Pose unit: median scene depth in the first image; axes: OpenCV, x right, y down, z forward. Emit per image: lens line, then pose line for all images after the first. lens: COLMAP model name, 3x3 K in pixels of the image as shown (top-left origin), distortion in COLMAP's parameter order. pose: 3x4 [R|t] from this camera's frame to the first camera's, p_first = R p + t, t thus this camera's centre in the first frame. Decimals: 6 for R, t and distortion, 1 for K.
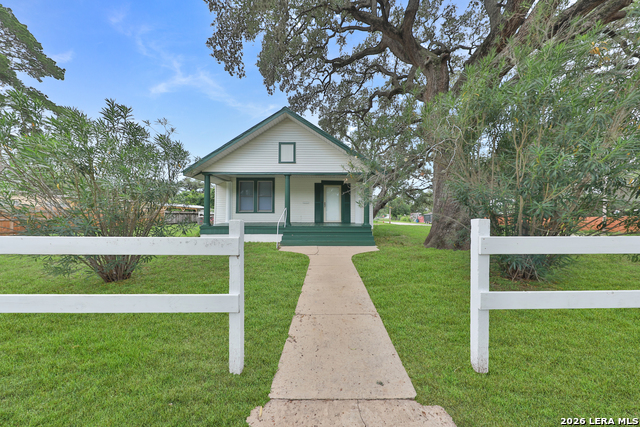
lens RADIAL K [[211.8, 0, 329.6], [0, 211.8, 214.1], [0, 0, 1]] dist [-0.000472, -0.000007]
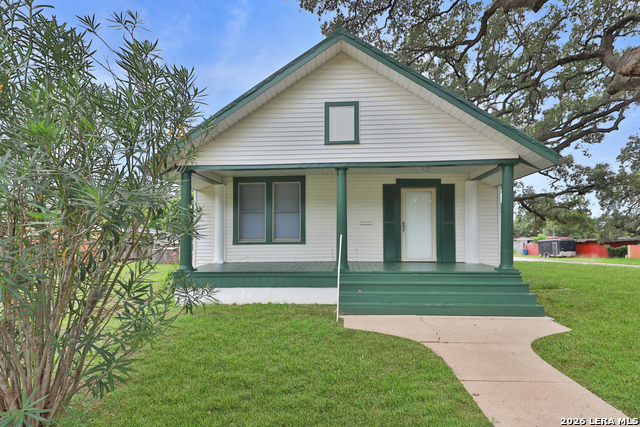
lens RADIAL K [[356.1, 0, 331.7], [0, 356.1, 243.0], [0, 0, 1]] dist [0.005190, 0.000364]
pose [[0.997216, -0.006677, -0.074262, -0.132895], [0.007151, 0.999956, 0.006125, -0.011633], [0.074217, -0.006639, 0.997220, 0.134737]]
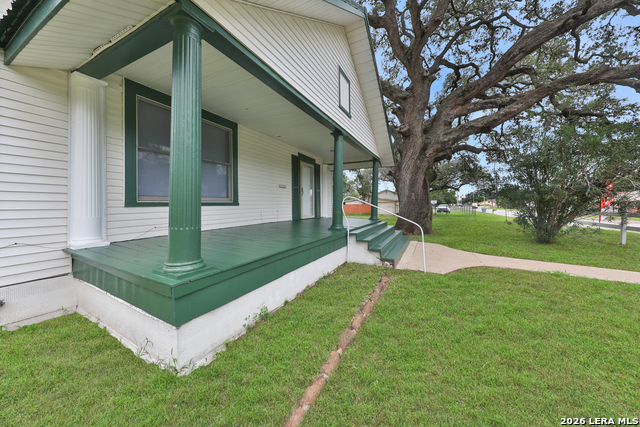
lens RADIAL K [[219.6, 0, 319.0], [0, 219.6, 203.5], [0, 0, 1]] dist [-0.000314, -0.000014]
pose [[0.460202, 0.000844, 0.887814, -0.591471], [-0.000291, 1.000000, -0.000800, -0.007908], [-0.887814, 0.000110, 0.460202, 0.653692]]
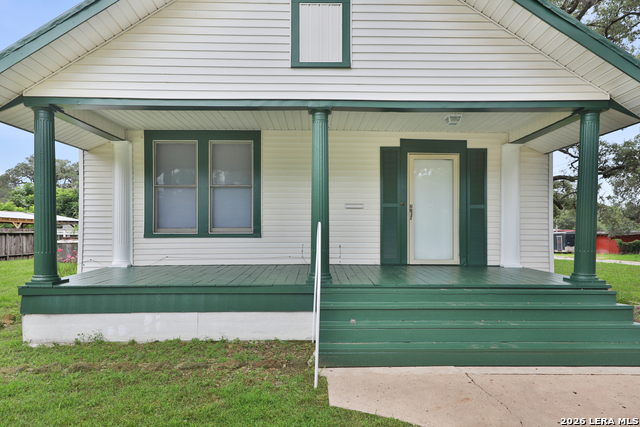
lens RADIAL K [[417.9, 0, 336.6], [0, 417.9, 247.1], [0, 0, 1]] dist [0.006451, 0.000500]
pose [[0.999844, -0.001631, 0.017585, -0.153732], [0.001015, 0.999388, 0.034967, -0.012071], [-0.017632, -0.034944, 0.999234, 0.339396]]
